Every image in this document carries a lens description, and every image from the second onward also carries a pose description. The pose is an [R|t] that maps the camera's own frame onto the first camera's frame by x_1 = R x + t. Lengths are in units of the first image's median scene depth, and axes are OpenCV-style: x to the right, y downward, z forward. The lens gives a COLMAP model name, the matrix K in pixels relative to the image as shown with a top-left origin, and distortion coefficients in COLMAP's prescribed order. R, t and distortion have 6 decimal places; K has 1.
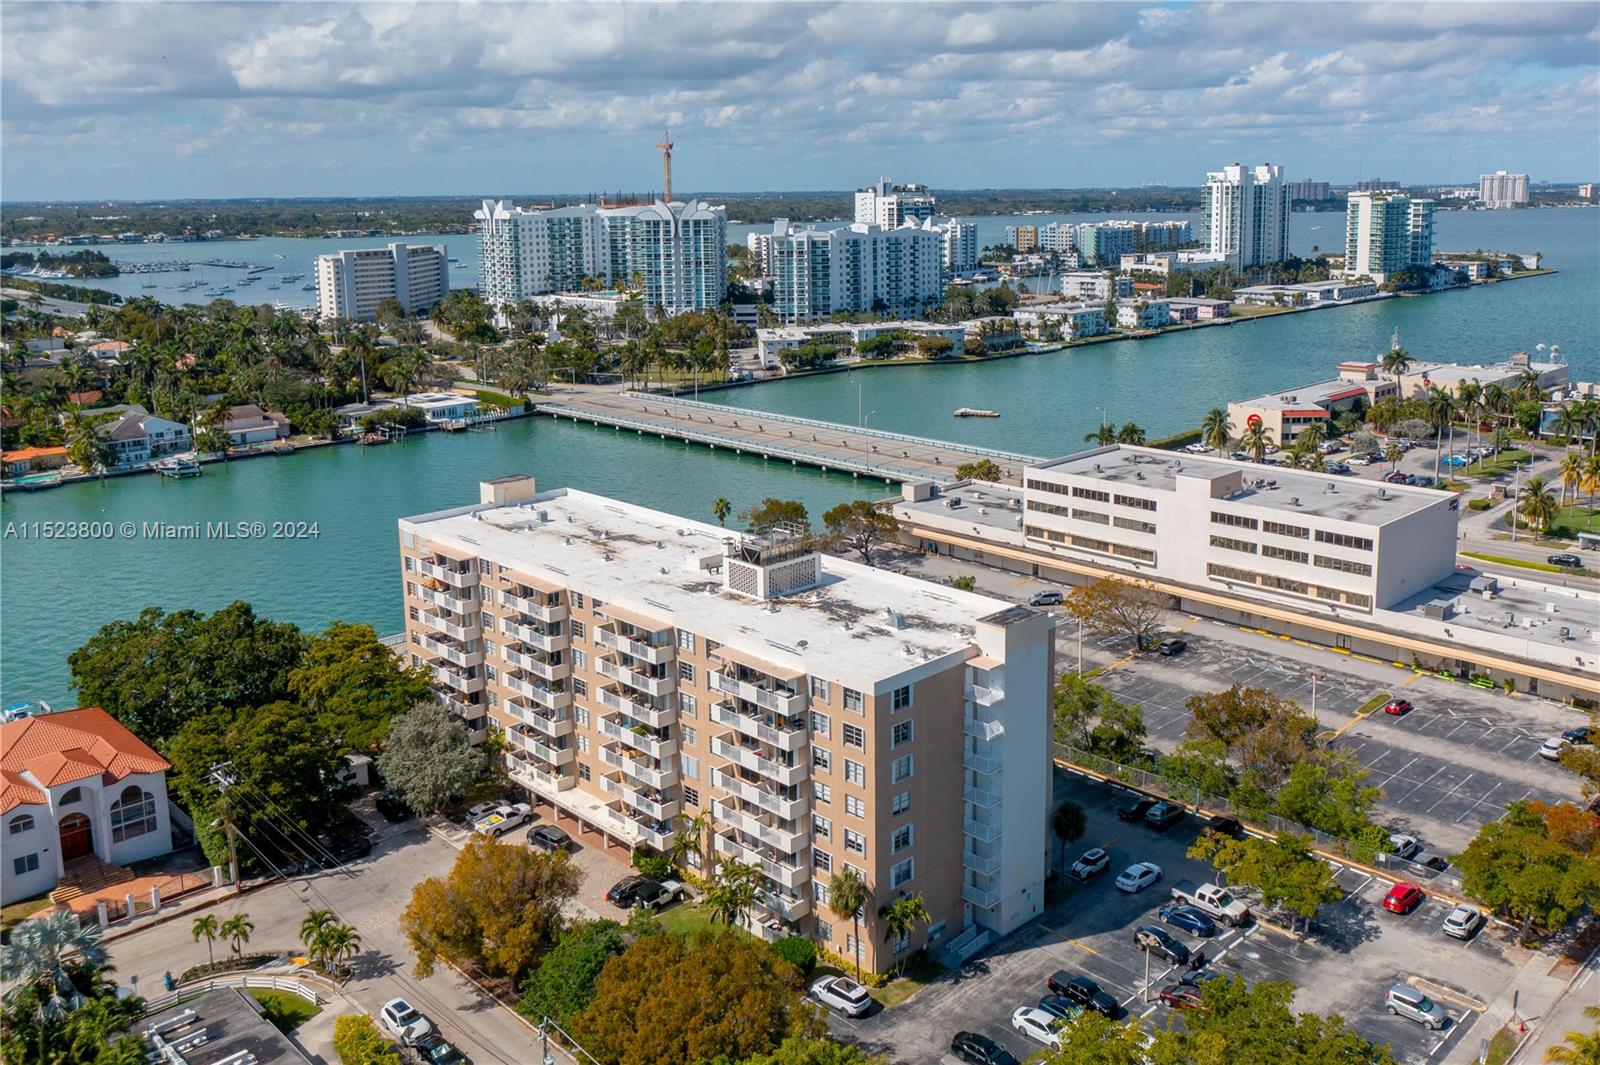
lens RADIAL K [[1367.2, 0, 869.4], [0, 1367.2, 398.9], [0, 0, 1]] dist [-0.014286, 0.001016]
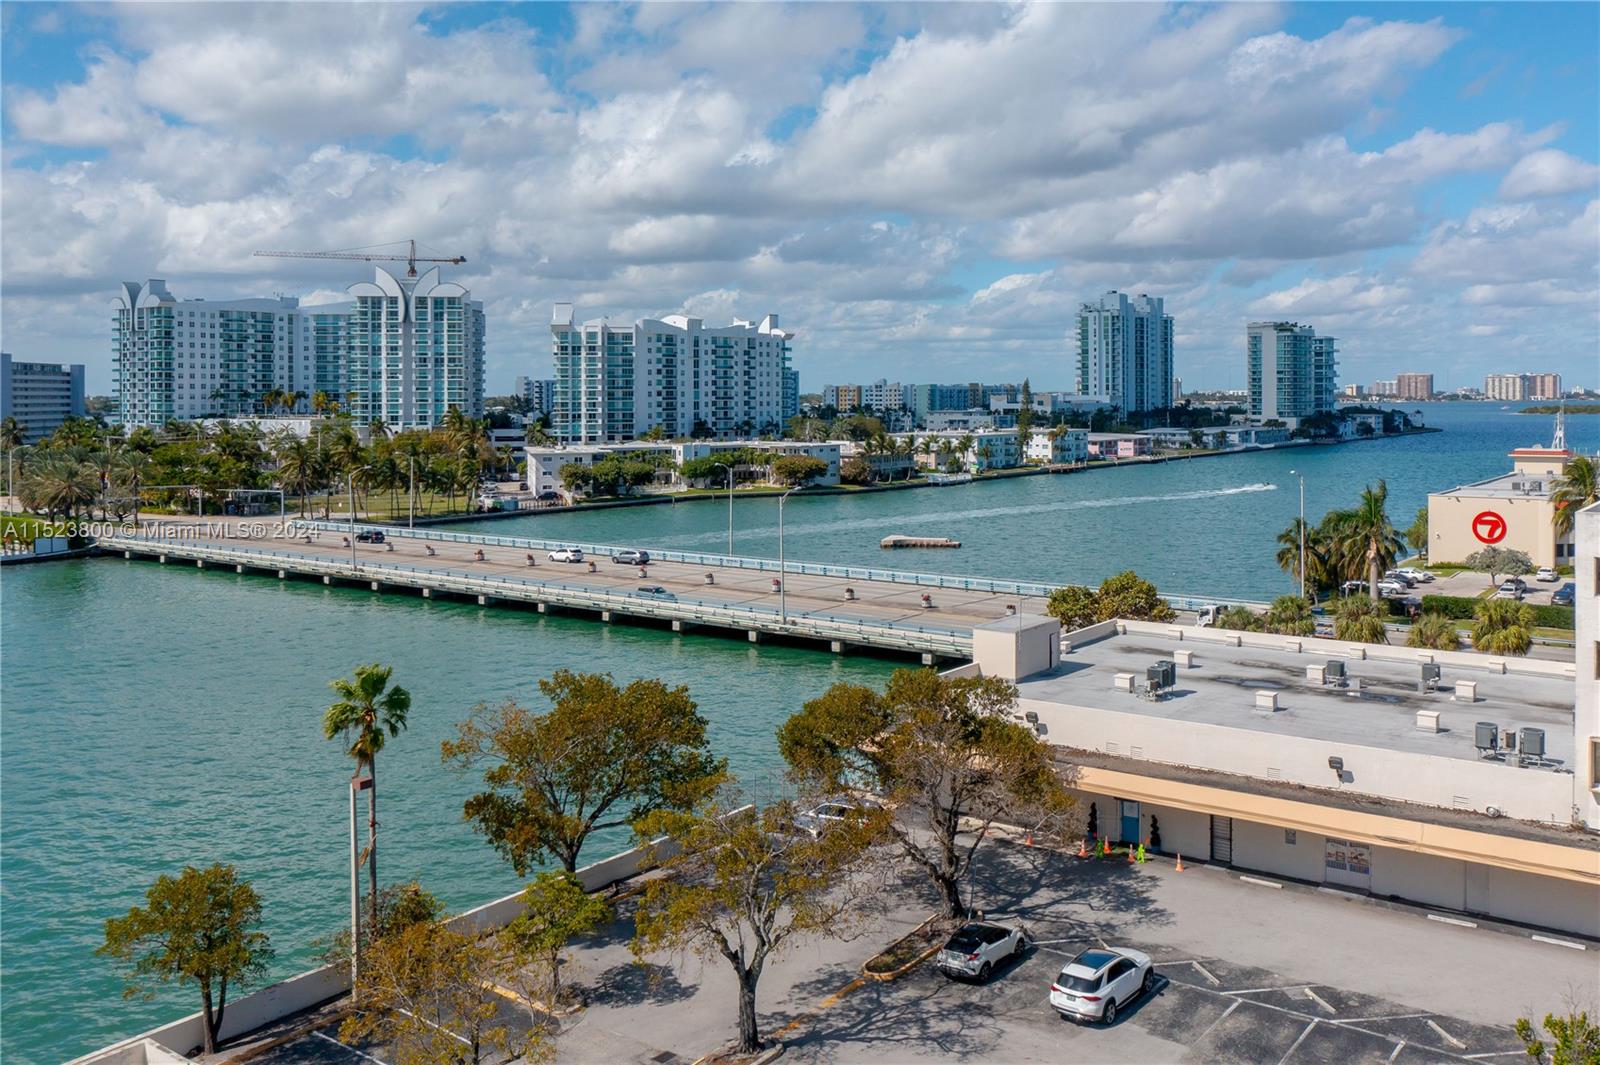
lens RADIAL K [[1367.2, 0, 869.4], [0, 1367.2, 398.9], [0, 0, 1]] dist [-0.014286, 0.001016]
pose [[0.986441, 0.007791, 0.163930, -0.024823], [0.017322, 0.988350, -0.151209, 0.025758], [-0.163198, 0.151999, 0.974814, 0.302742]]
